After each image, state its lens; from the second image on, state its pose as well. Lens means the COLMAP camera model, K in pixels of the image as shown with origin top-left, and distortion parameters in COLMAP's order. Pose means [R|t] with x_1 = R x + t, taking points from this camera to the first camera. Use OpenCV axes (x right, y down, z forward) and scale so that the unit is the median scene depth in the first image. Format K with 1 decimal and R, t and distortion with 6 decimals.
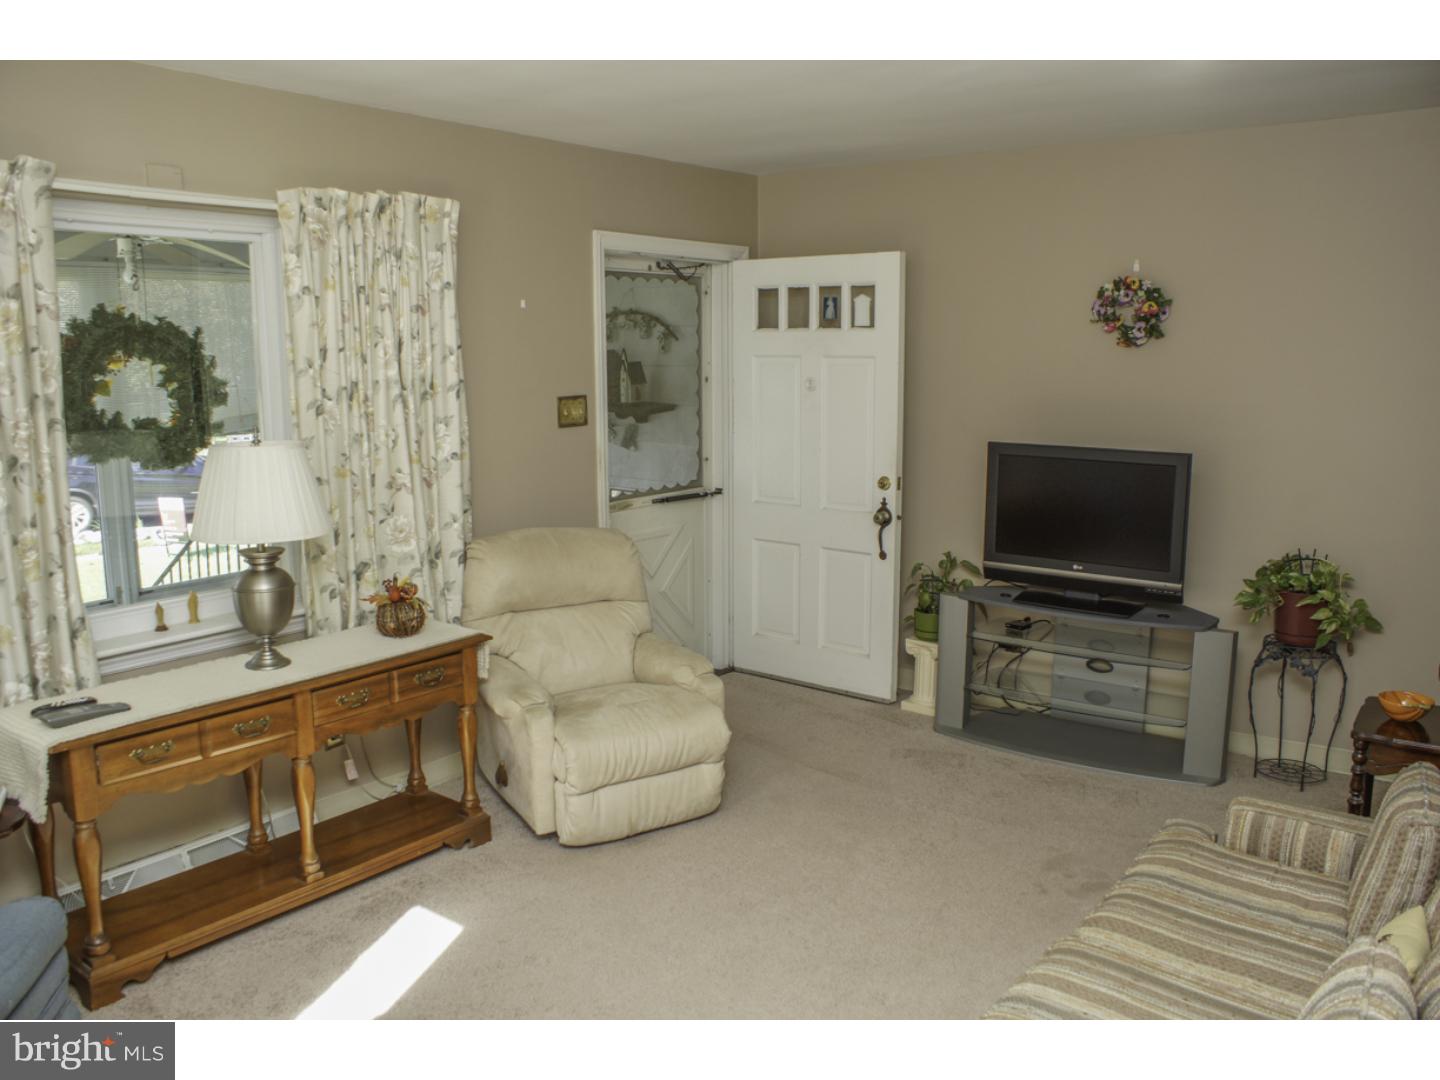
lens RADIAL K [[1115.5, 0, 720.0], [0, 1115.5, 540.0], [0, 0, 1]] dist [-0.156759, 0.128117]
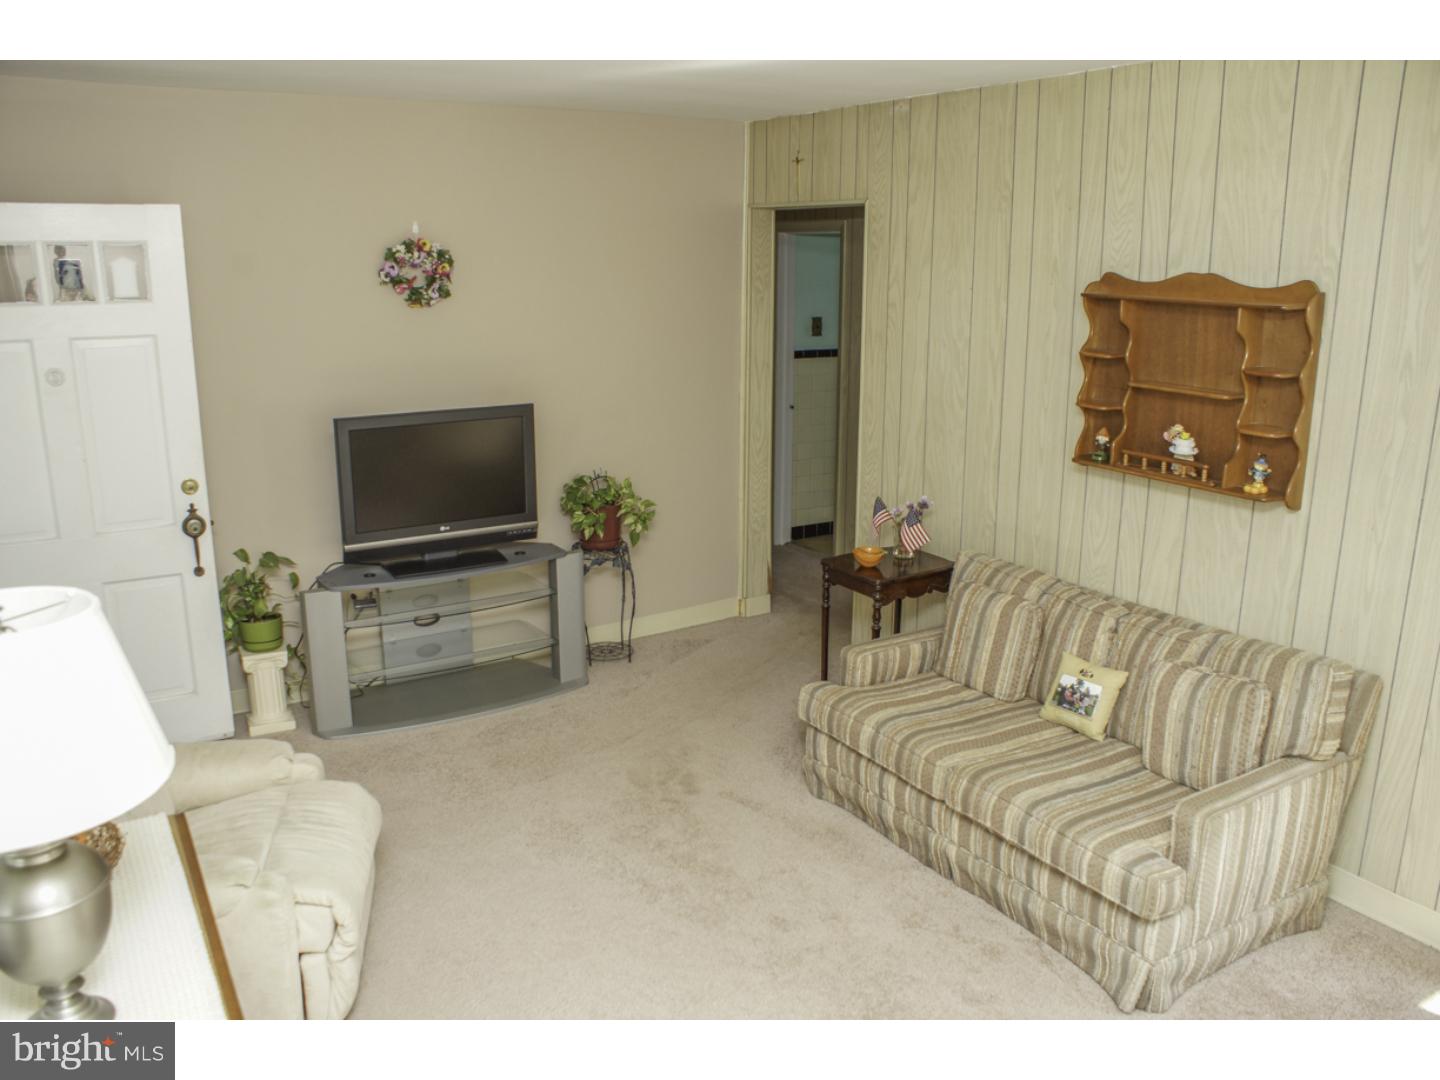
lens RADIAL K [[1115.5, 0, 720.0], [0, 1115.5, 540.0], [0, 0, 1]] dist [-0.156759, 0.128117]
pose [[0.361250, -0.225280, 0.904847, -0.486506], [0.153591, 0.971499, 0.180554, -0.105067], [-0.919733, 0.073751, 0.385555, 0.352523]]
